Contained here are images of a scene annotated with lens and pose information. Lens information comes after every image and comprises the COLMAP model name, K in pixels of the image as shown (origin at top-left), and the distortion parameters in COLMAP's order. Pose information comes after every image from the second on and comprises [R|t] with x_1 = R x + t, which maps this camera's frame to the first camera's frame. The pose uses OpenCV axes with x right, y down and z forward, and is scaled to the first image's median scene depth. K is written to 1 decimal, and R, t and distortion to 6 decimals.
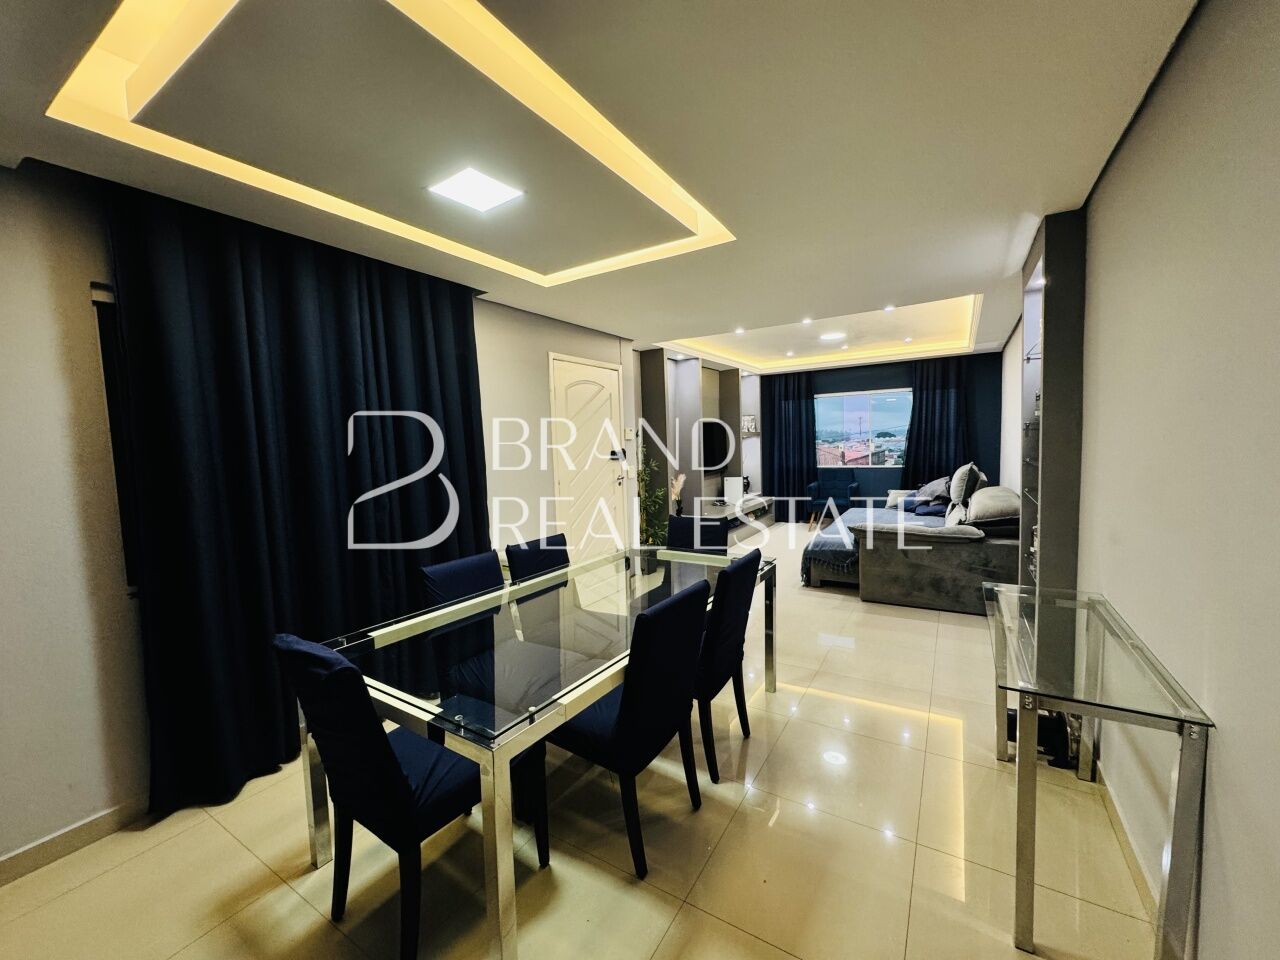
lens RADIAL K [[511.4, 0, 639.2], [0, 511.4, 480.0], [0, 0, 1]] dist [-0.001979, 0.000444]
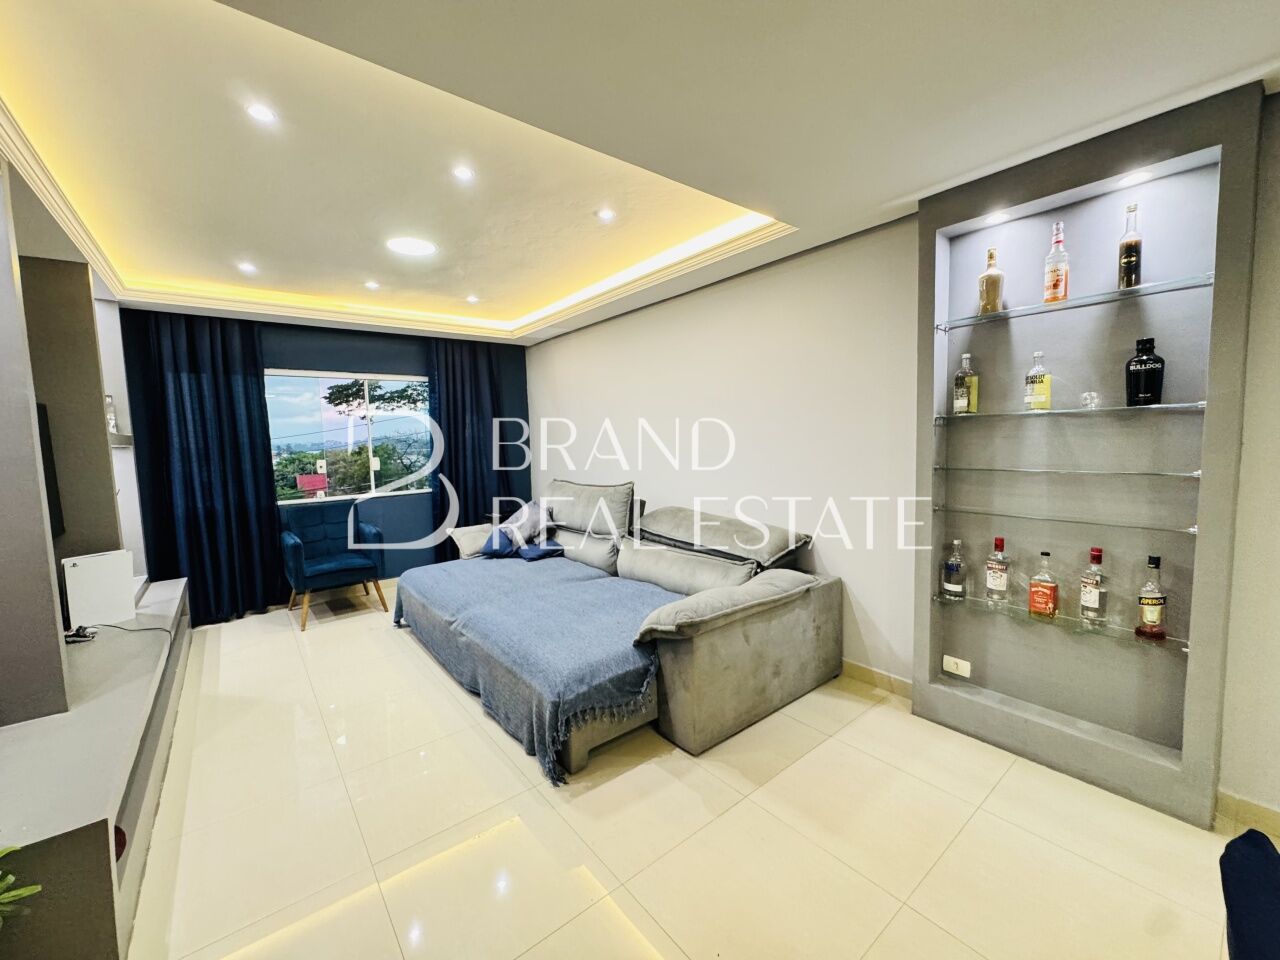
lens RADIAL K [[511.4, 0, 639.2], [0, 511.4, 480.0], [0, 0, 1]] dist [-0.001979, 0.000444]
pose [[0.340616, -0.054706, 0.938610, -0.027078], [0.088970, 0.995701, 0.025746, -0.031888], [-0.935983, 0.074739, 0.344019, 0.475681]]
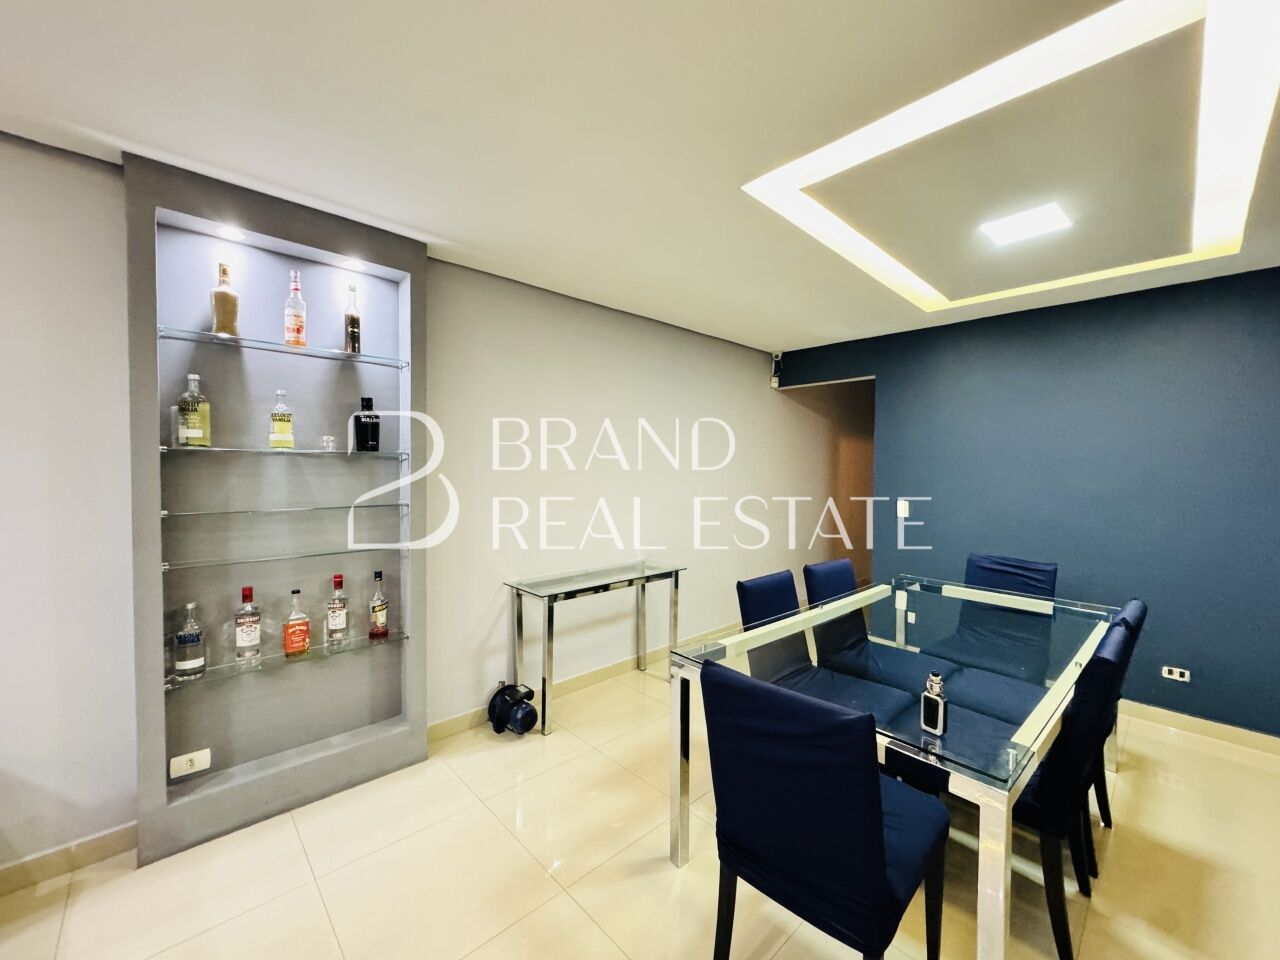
lens RADIAL K [[511.4, 0, 639.2], [0, 511.4, 480.0], [0, 0, 1]] dist [-0.001979, 0.000444]
pose [[-0.964457, 0.017216, 0.263677, 0.050026], [0.043415, 0.994638, 0.093860, -0.043603], [-0.260648, 0.101972, -0.960034, 0.578208]]
